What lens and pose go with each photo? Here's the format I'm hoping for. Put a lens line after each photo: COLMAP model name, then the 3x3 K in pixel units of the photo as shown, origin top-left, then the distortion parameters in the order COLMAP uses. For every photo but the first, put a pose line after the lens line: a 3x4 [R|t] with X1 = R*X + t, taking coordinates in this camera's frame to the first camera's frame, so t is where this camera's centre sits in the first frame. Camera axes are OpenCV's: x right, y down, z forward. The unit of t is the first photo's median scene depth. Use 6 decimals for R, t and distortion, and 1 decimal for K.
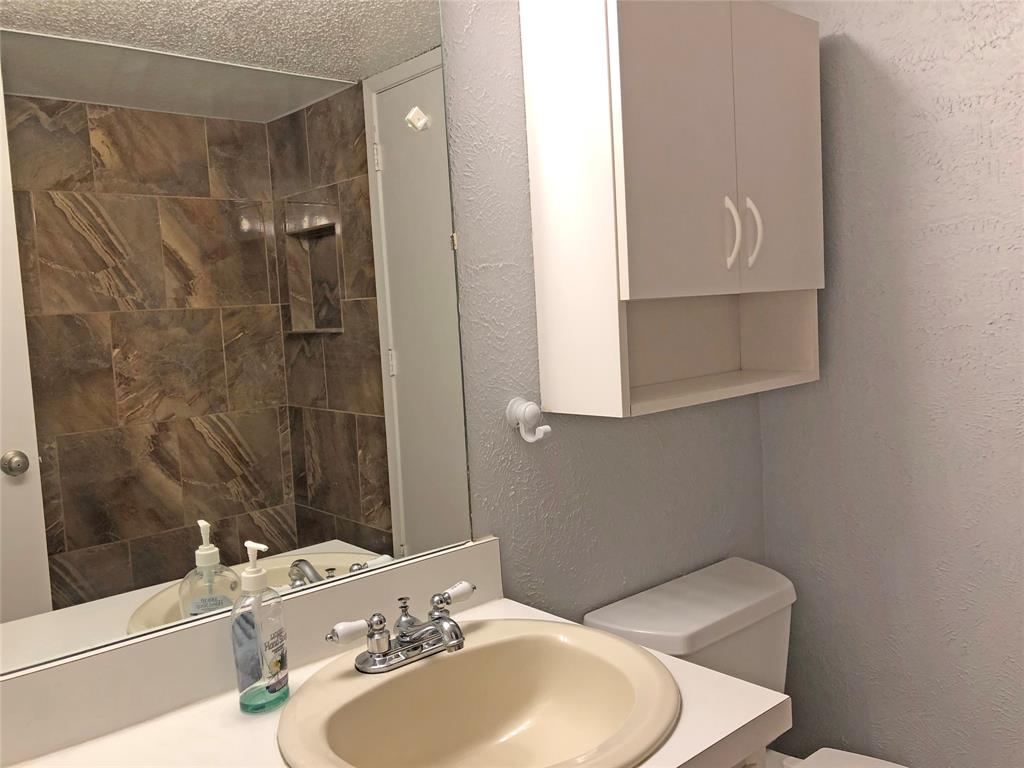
lens RADIAL K [[837.8, 0, 512.0], [0, 837.8, 384.0], [0, 0, 1]] dist [-0.002477, -0.001465]
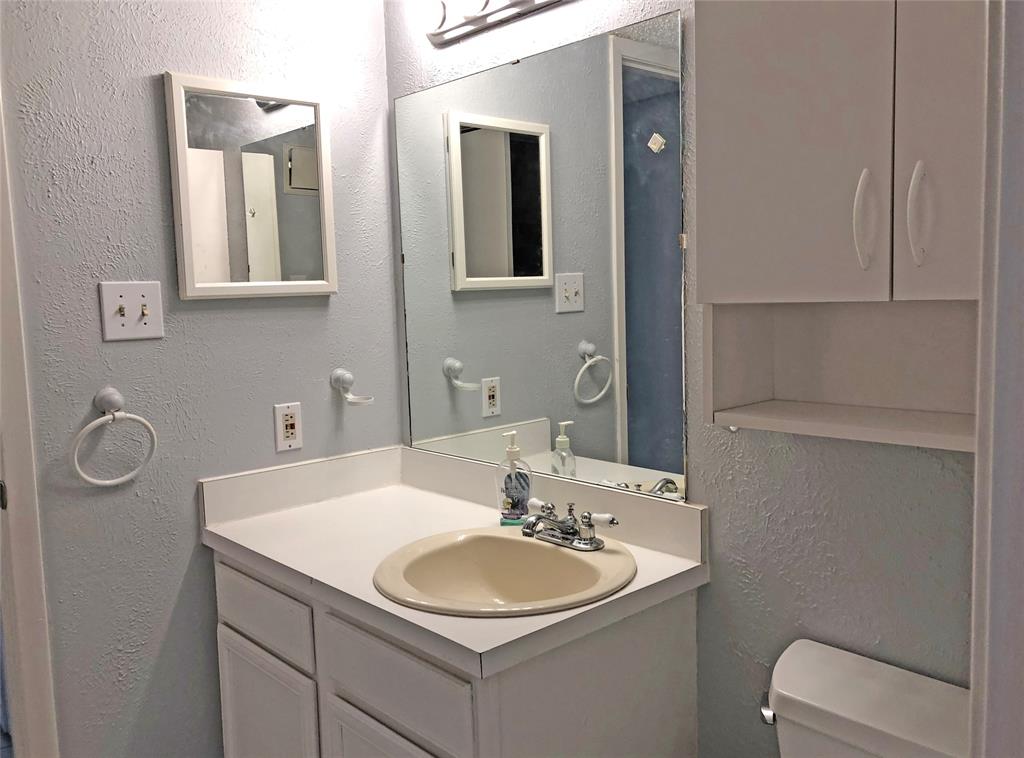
lens RADIAL K [[860.0, 0, 512.0], [0, 860.0, 379.0], [0, 0, 1]] dist [0.002428, 0.001683]
pose [[0.005893, 0.159581, -0.987167, 1.179317], [-0.053705, 0.985810, 0.159041, -0.167974], [0.998539, 0.052079, 0.014379, 0.794968]]
